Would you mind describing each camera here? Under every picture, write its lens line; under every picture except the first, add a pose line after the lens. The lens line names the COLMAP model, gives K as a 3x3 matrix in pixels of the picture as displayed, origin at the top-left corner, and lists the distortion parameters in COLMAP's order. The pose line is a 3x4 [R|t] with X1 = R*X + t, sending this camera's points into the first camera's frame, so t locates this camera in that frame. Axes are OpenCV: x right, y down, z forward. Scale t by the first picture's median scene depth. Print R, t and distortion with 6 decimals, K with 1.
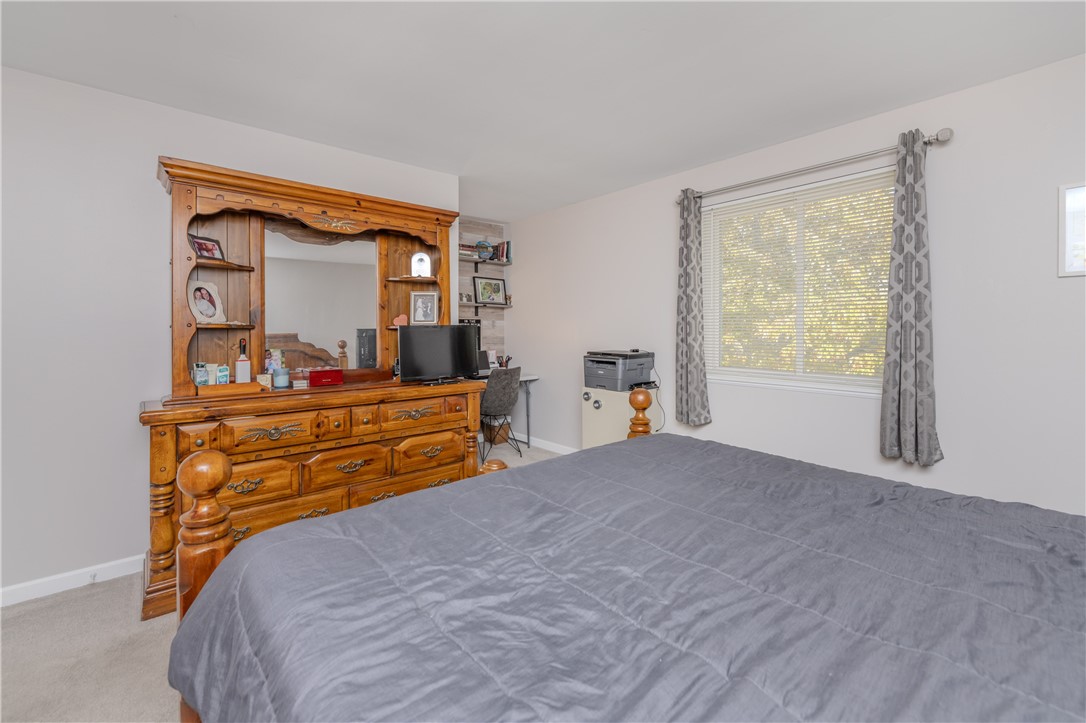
lens RADIAL K [[446.2, 0, 548.7], [0, 446.2, 329.3], [0, 0, 1]] dist [-0.000254, 0.000403]
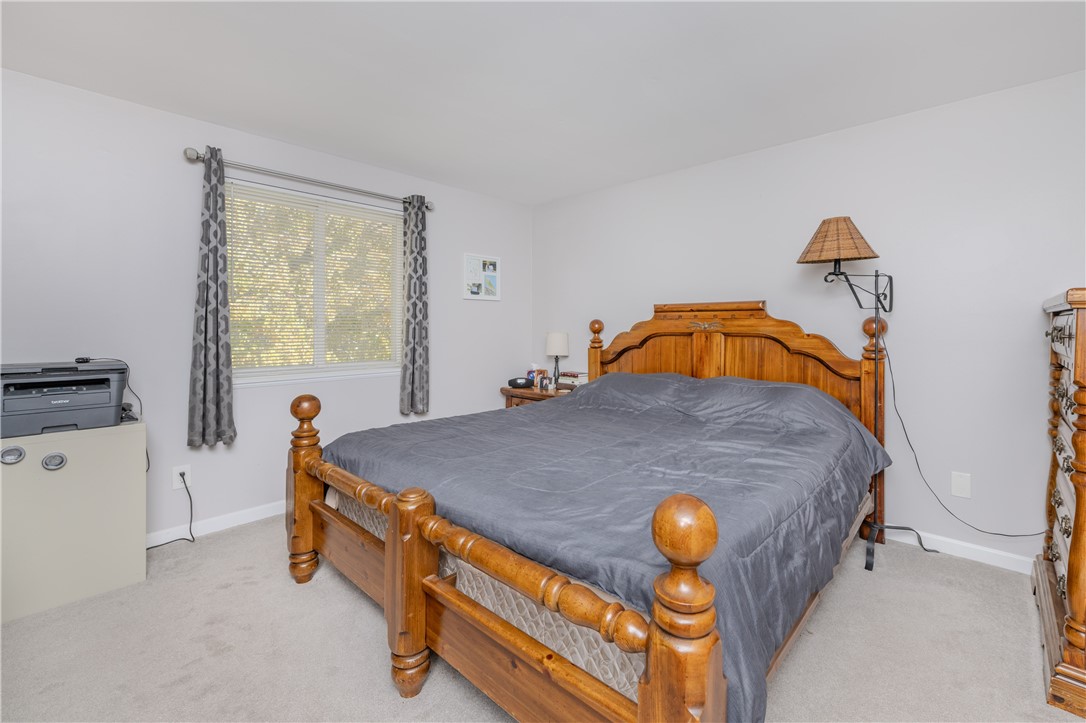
lens RADIAL K [[446.2, 0, 548.7], [0, 446.2, 329.3], [0, 0, 1]] dist [-0.000254, 0.000403]
pose [[-0.070681, -0.004121, 0.997490, -0.583633], [0.007476, 0.999961, 0.004661, 0.008788], [-0.997471, 0.007787, -0.070648, 0.526543]]
